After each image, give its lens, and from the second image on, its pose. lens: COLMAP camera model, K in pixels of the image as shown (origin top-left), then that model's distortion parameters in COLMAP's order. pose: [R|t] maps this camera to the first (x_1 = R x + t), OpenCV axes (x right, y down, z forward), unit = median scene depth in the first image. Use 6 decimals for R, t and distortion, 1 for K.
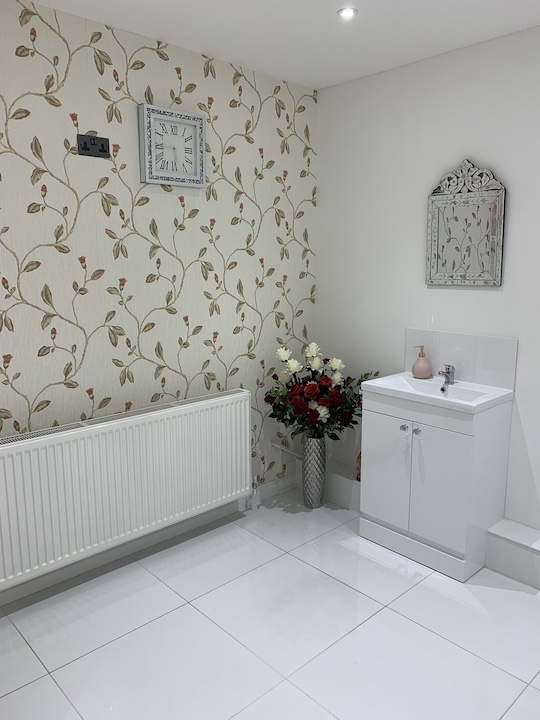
lens RADIAL K [[552.1, 0, 268.1], [0, 552.1, 354.9], [0, 0, 1]] dist [0.017170, -0.013140]
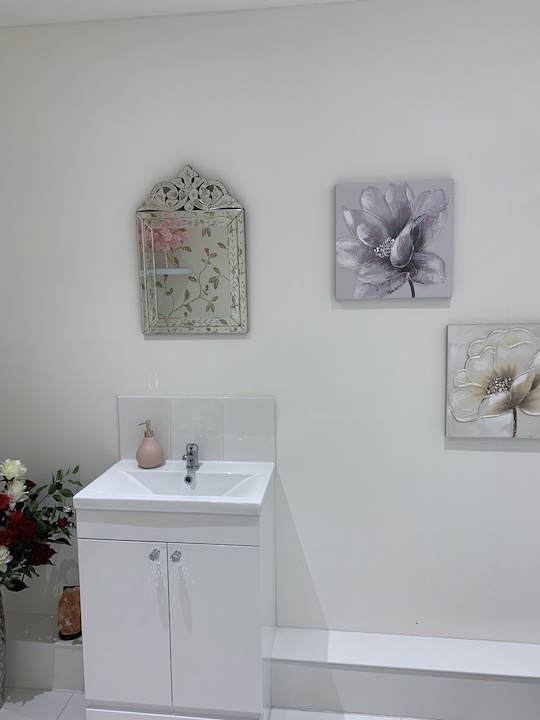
lens RADIAL K [[552.1, 0, 271.5], [0, 552.1, 352.3], [0, 0, 1]] dist [0.017170, -0.013140]
pose [[0.757486, -0.079299, 0.648018, -0.053385], [0.119492, 0.992668, -0.018204, -0.074908], [-0.641823, 0.091222, 0.761408, 0.370169]]
